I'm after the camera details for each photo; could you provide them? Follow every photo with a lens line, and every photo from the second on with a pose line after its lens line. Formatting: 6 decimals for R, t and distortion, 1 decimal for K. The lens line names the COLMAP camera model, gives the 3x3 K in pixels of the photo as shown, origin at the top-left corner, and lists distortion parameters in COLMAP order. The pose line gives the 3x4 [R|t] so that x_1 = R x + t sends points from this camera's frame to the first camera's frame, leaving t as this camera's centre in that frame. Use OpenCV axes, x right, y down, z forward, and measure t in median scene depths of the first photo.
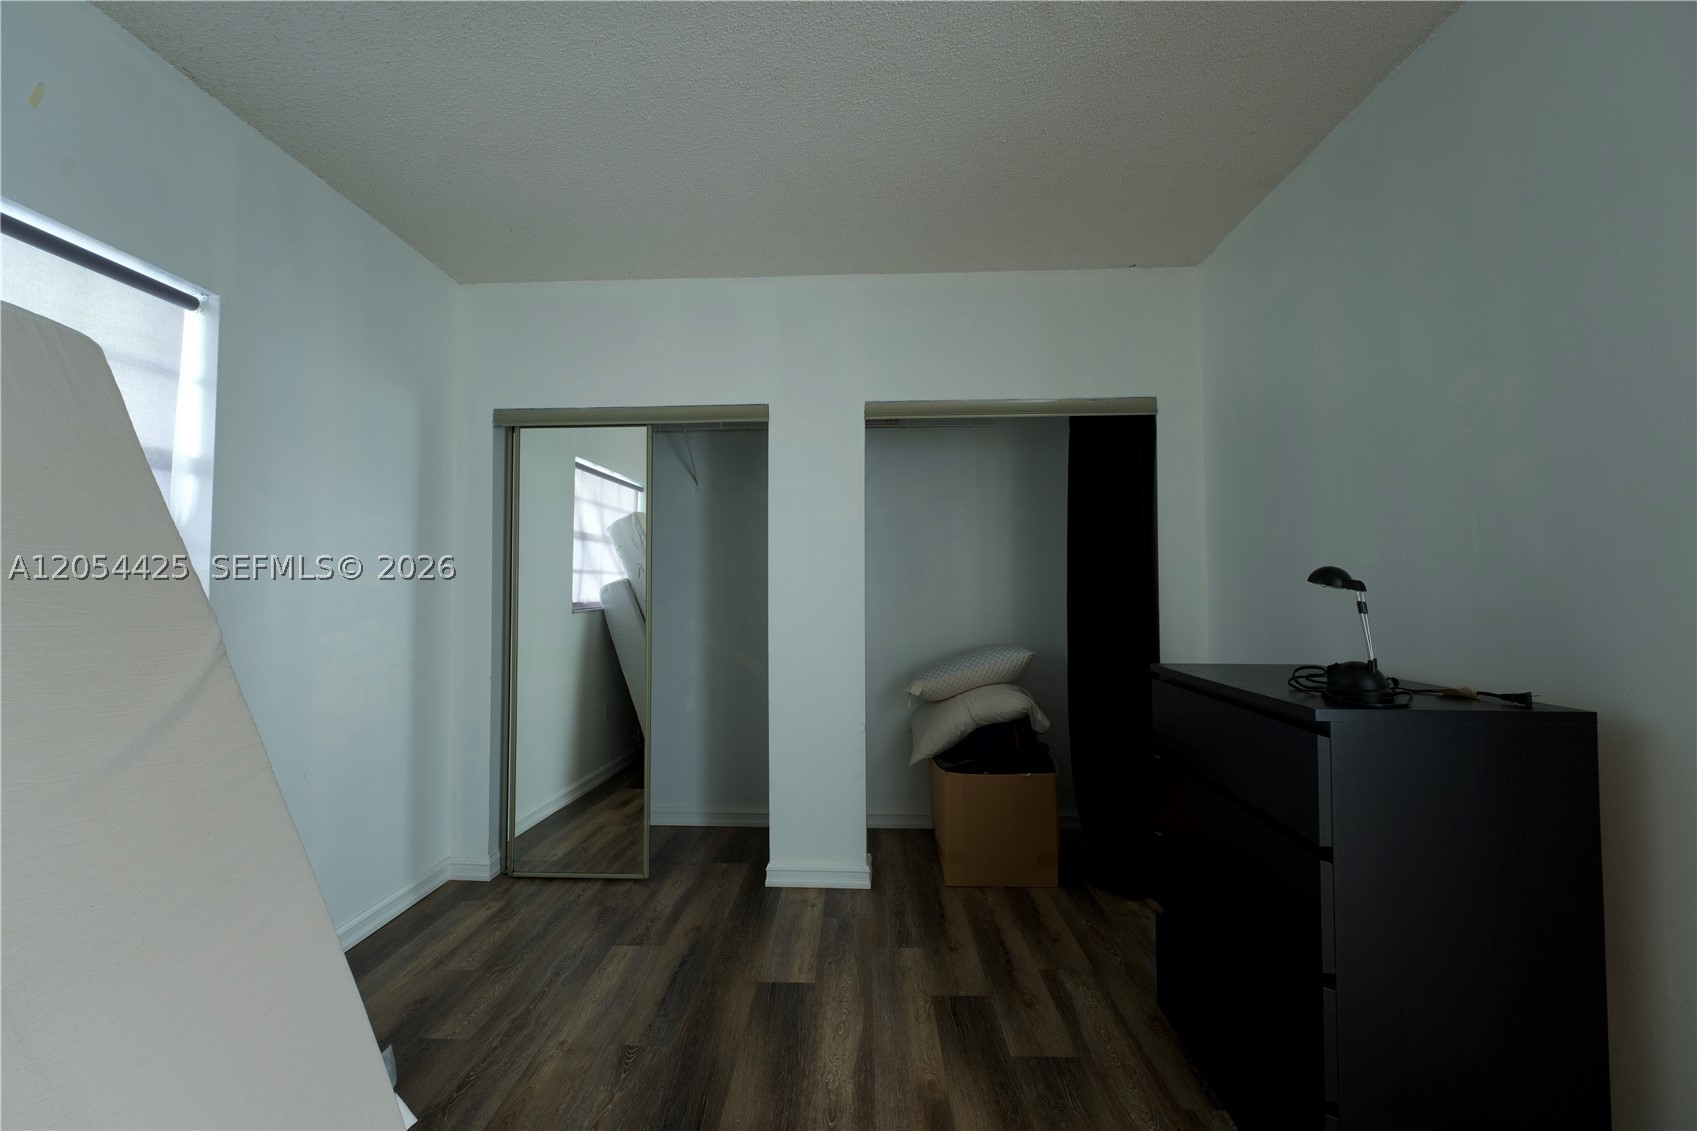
lens RADIAL K [[672.4, 0, 849.0], [0, 672.4, 573.6], [0, 0, 1]] dist [-0.003096, -0.000143]
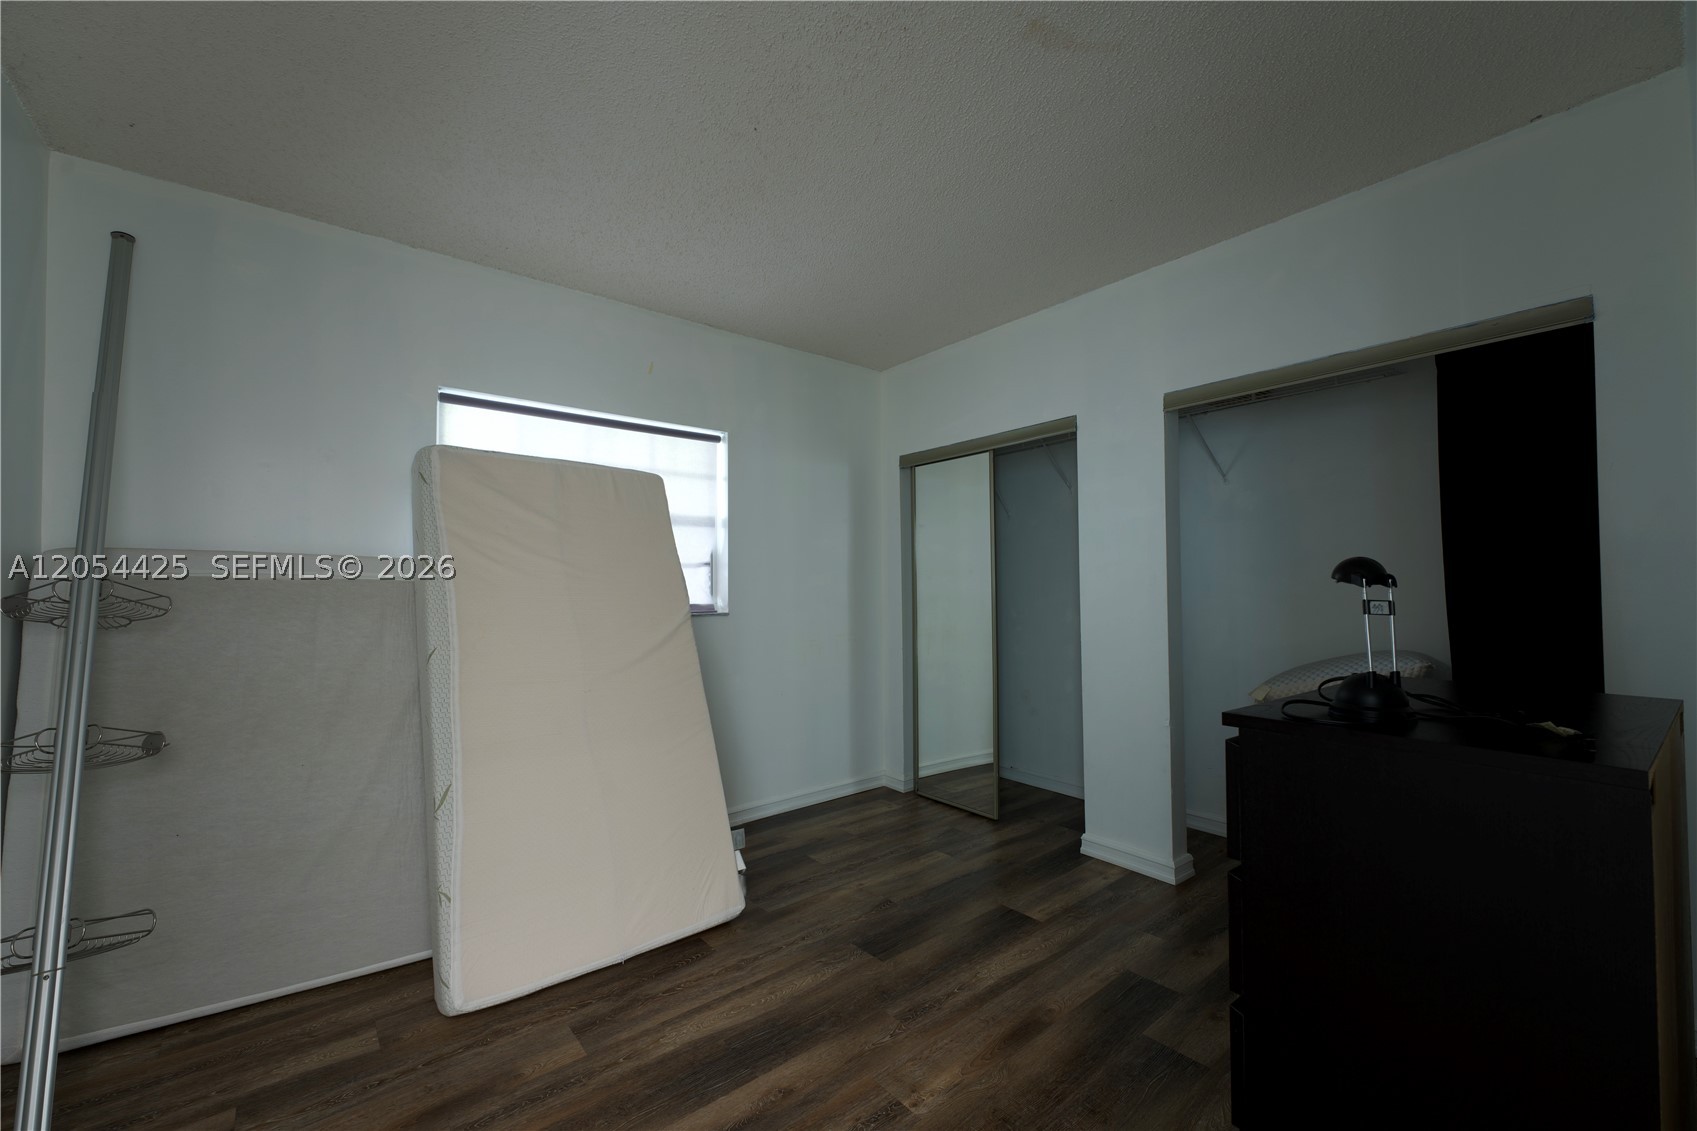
lens RADIAL K [[672.4, 0, 844.5], [0, 672.4, 575.8], [0, 0, 1]] dist [-0.003096, -0.000143]
pose [[0.658908, -0.014814, -0.752077, 0.465935], [0.026017, 0.999657, 0.003104, -0.003499], [0.751773, -0.021612, 0.659068, -0.010810]]
